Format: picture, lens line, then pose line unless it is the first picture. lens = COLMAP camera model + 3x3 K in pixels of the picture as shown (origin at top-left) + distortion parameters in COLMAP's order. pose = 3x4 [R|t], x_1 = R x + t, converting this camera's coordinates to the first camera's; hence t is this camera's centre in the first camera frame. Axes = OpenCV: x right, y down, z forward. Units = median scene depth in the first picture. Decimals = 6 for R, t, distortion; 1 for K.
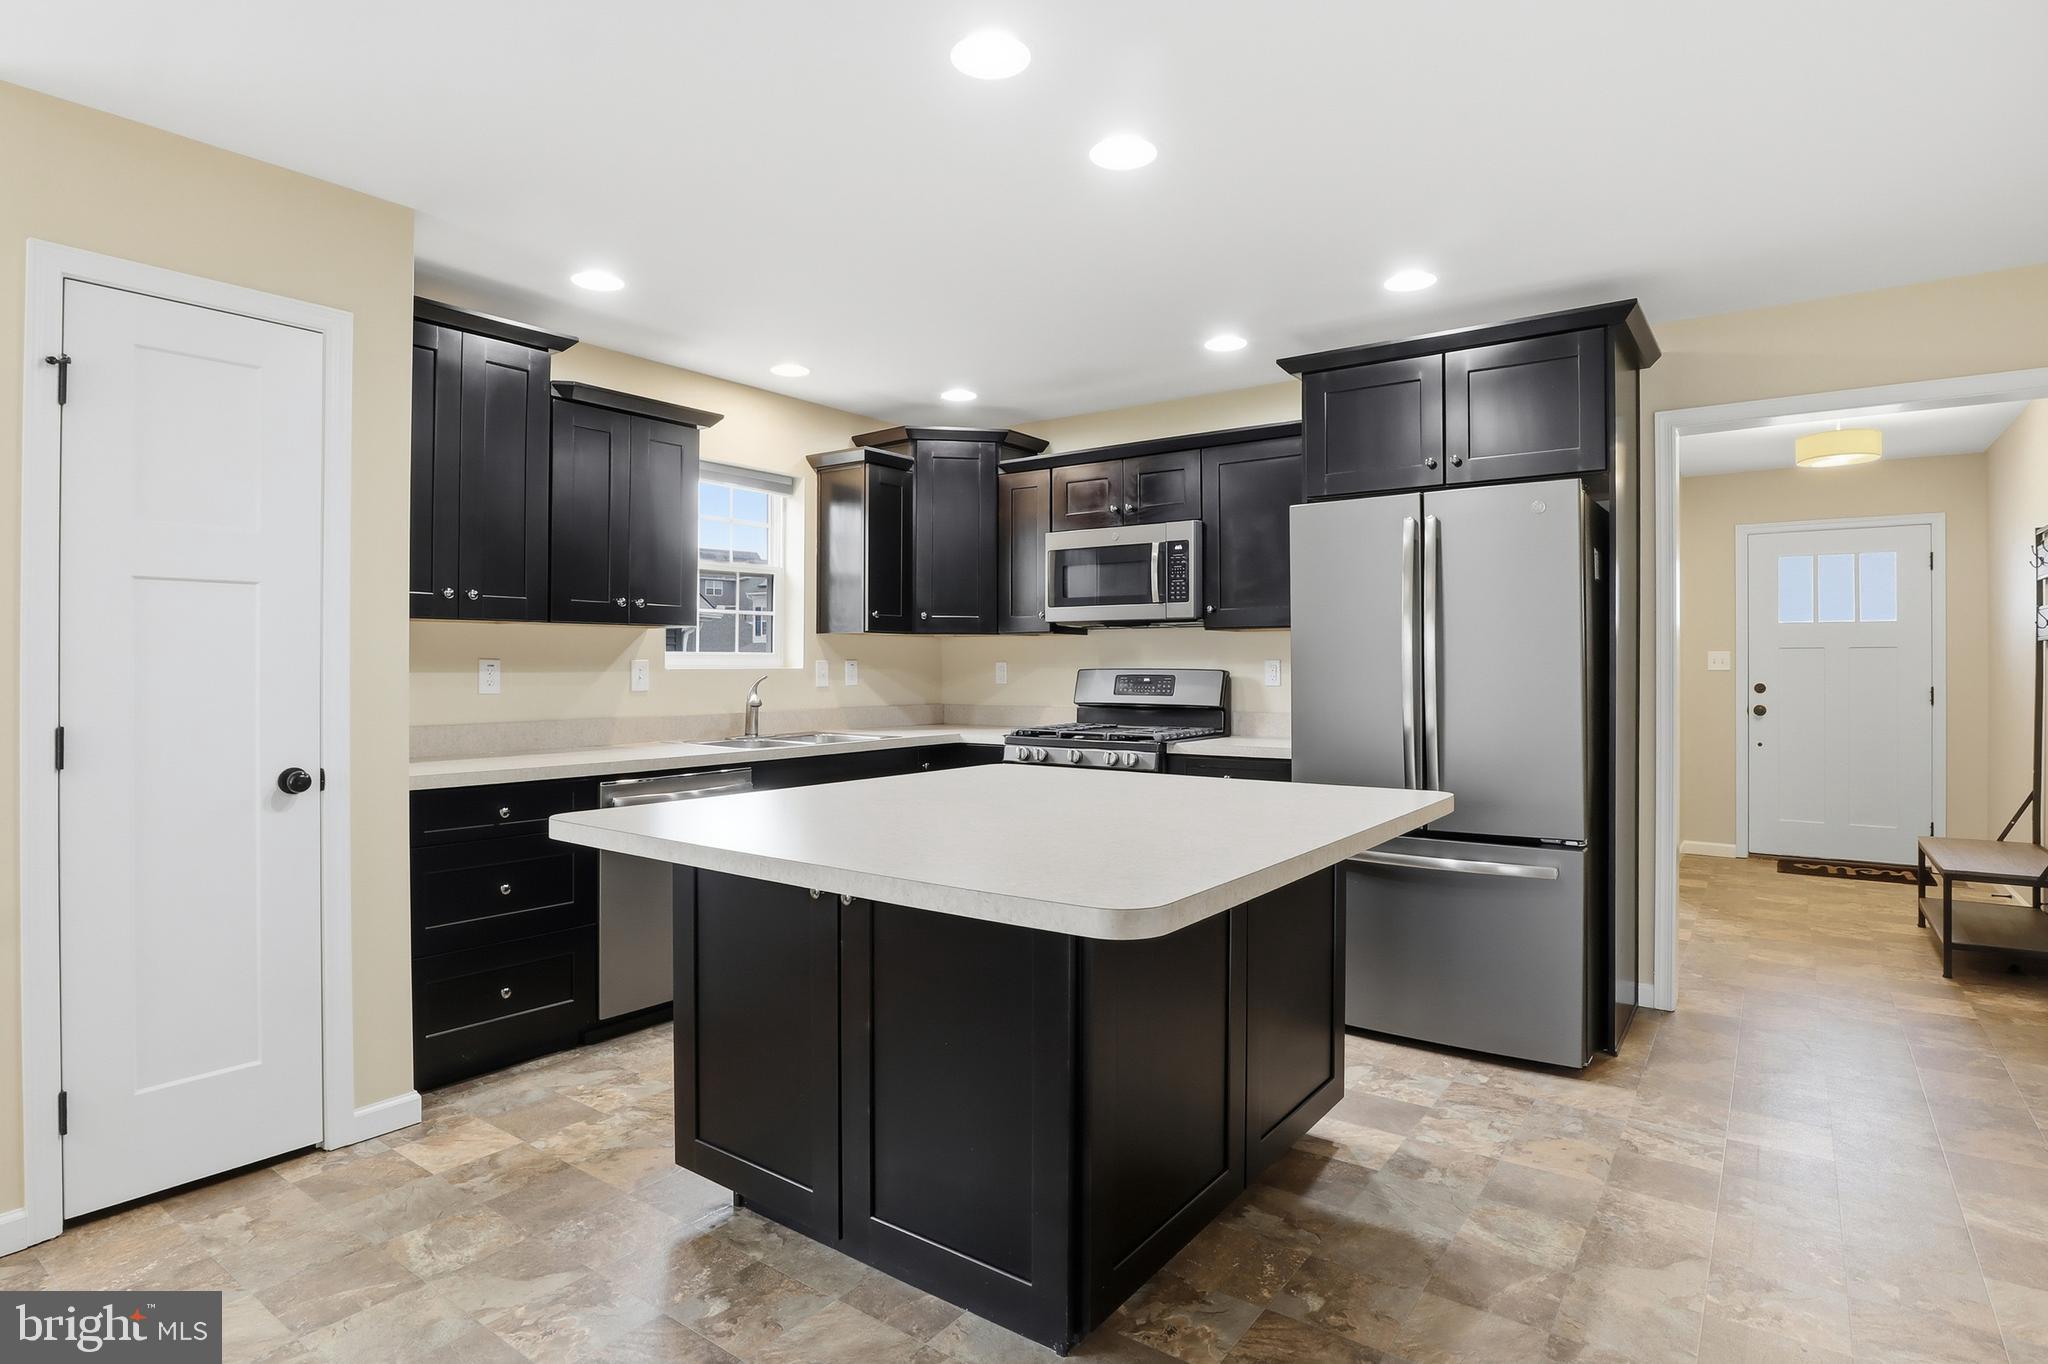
lens RADIAL K [[1055.3, 0, 1014.2], [0, 1055.3, 681.5], [0, 0, 1]] dist [-0.039920, 0.007895]
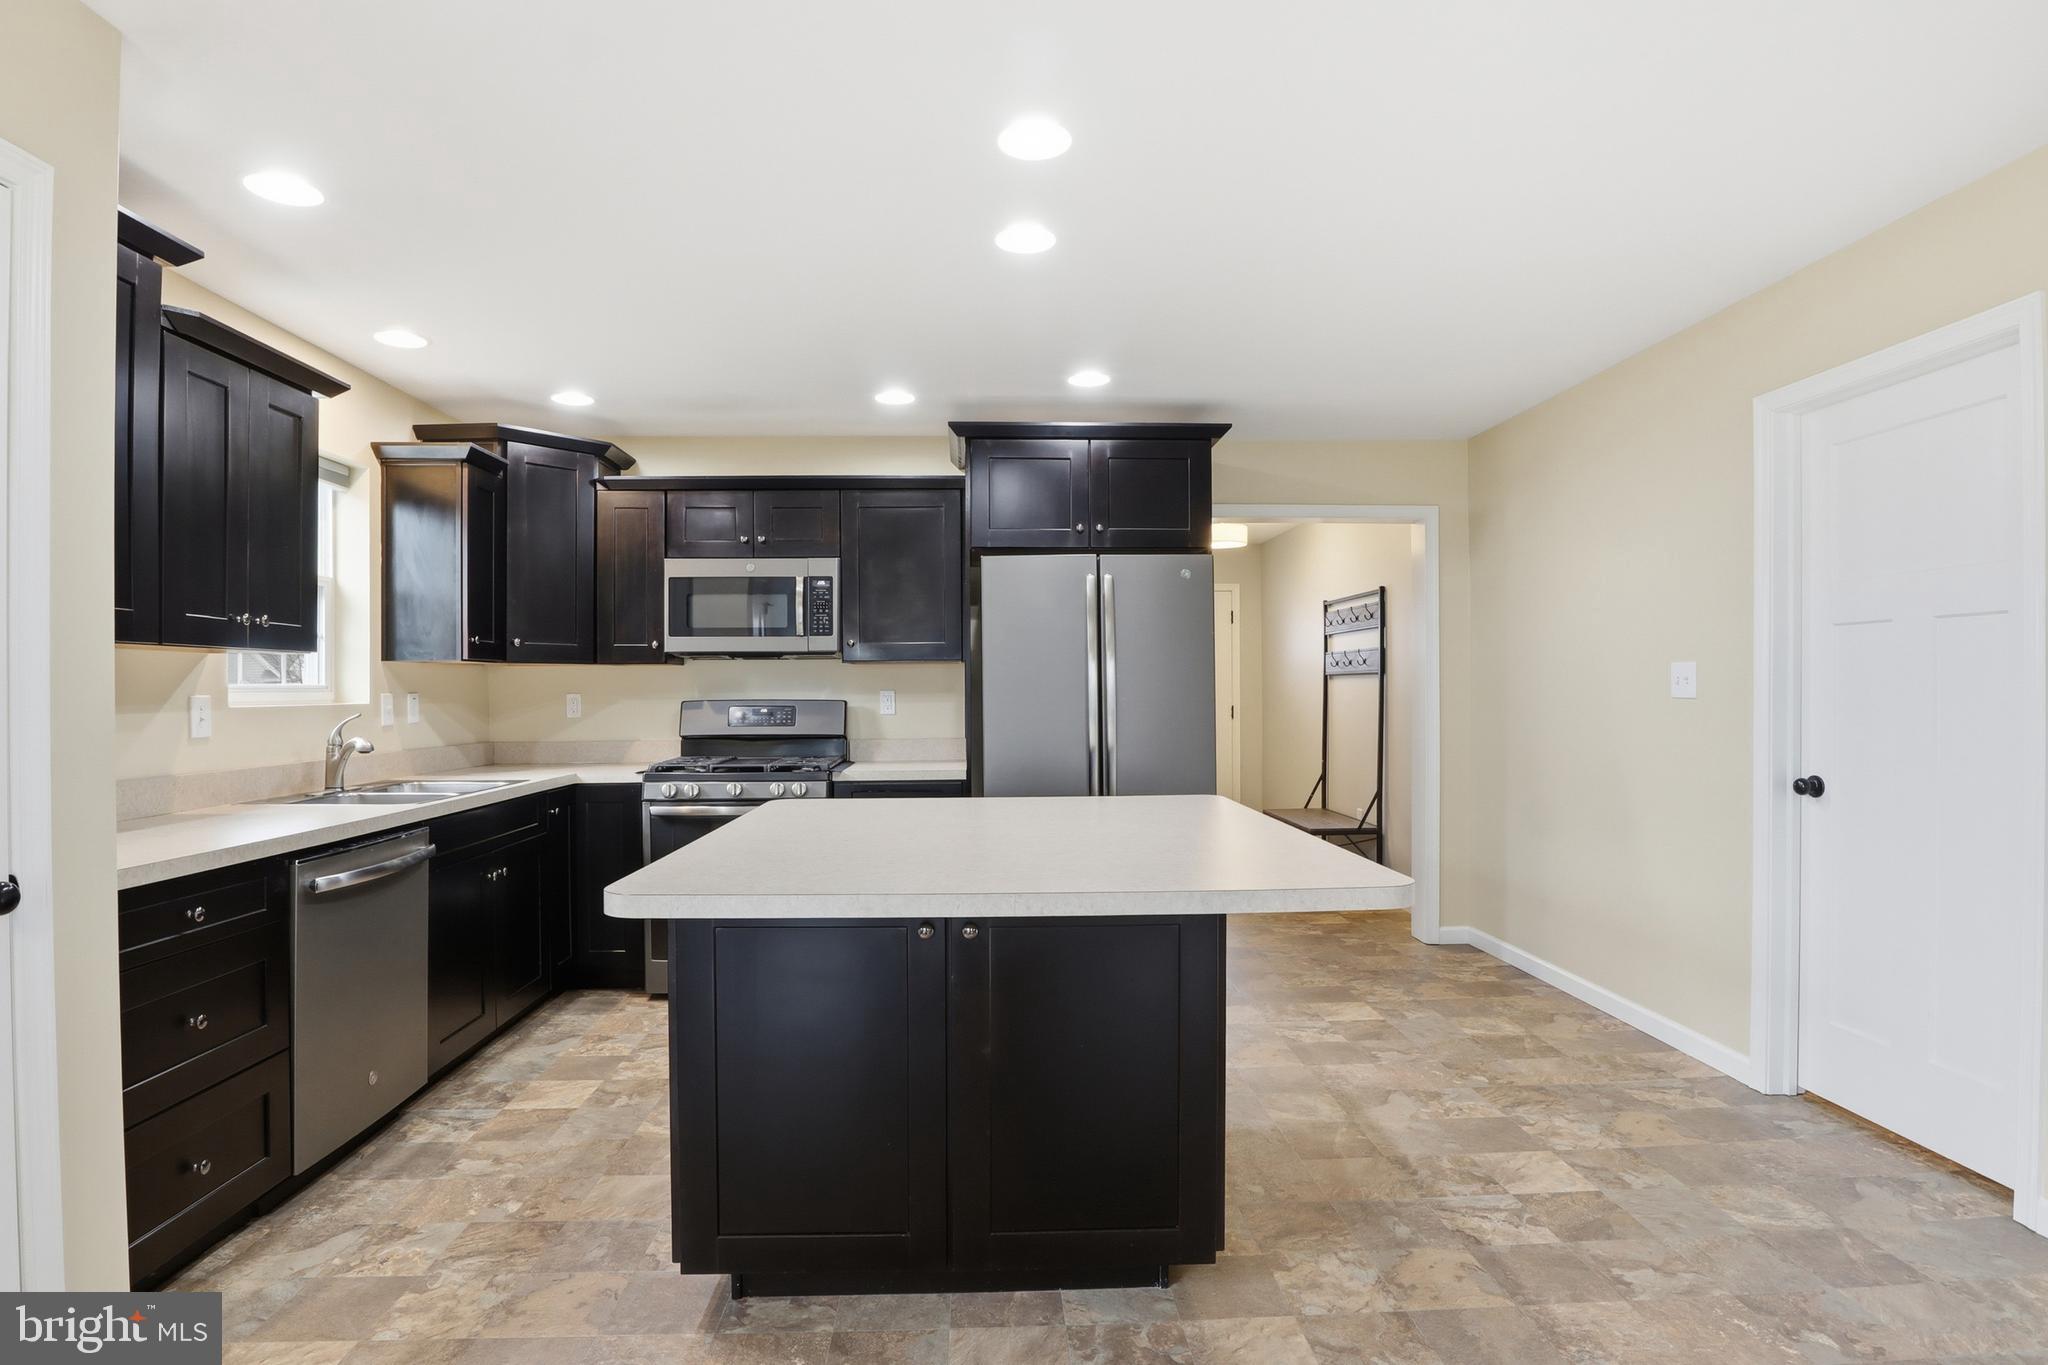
lens RADIAL K [[1055.3, 0, 1010.3], [0, 1055.3, 692.5], [0, 0, 1]] dist [-0.039920, 0.007895]
pose [[0.782855, -0.006374, 0.622172, -0.348511], [0.015540, 0.999836, -0.009310, -0.006648], [-0.622010, 0.016957, 0.782826, 0.073909]]
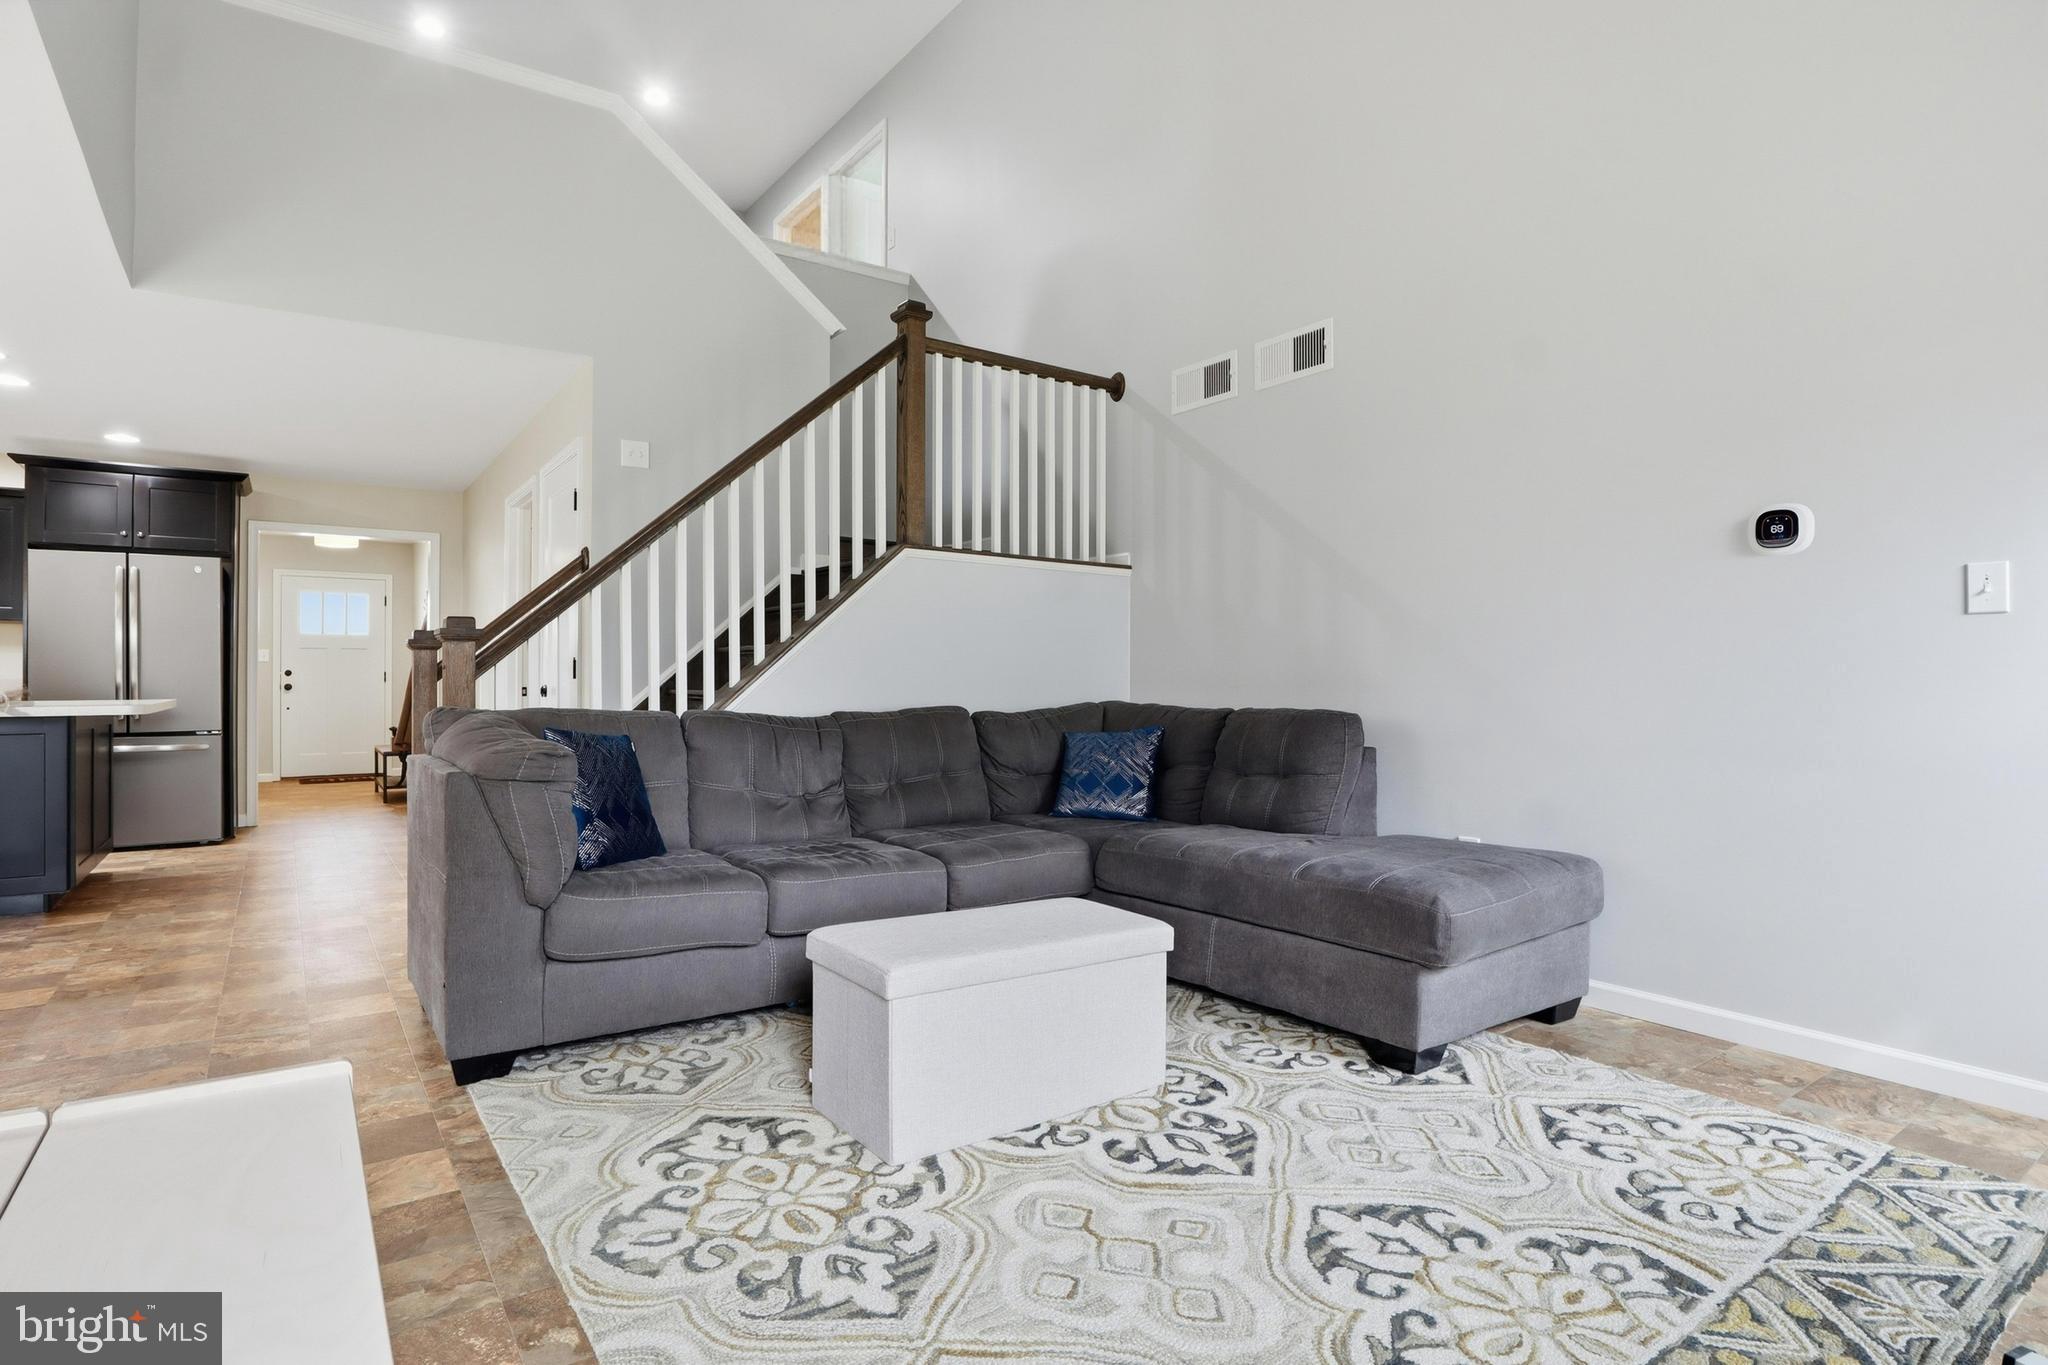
lens RADIAL K [[1055.3, 0, 1015.9], [0, 1055.3, 663.9], [0, 0, 1]] dist [-0.039920, 0.007895]
pose [[0.310691, 0.015689, 0.950381, -0.648597], [0.016566, 0.999623, -0.021918, 0.063517], [-0.950366, 0.022554, 0.310314, -0.811604]]
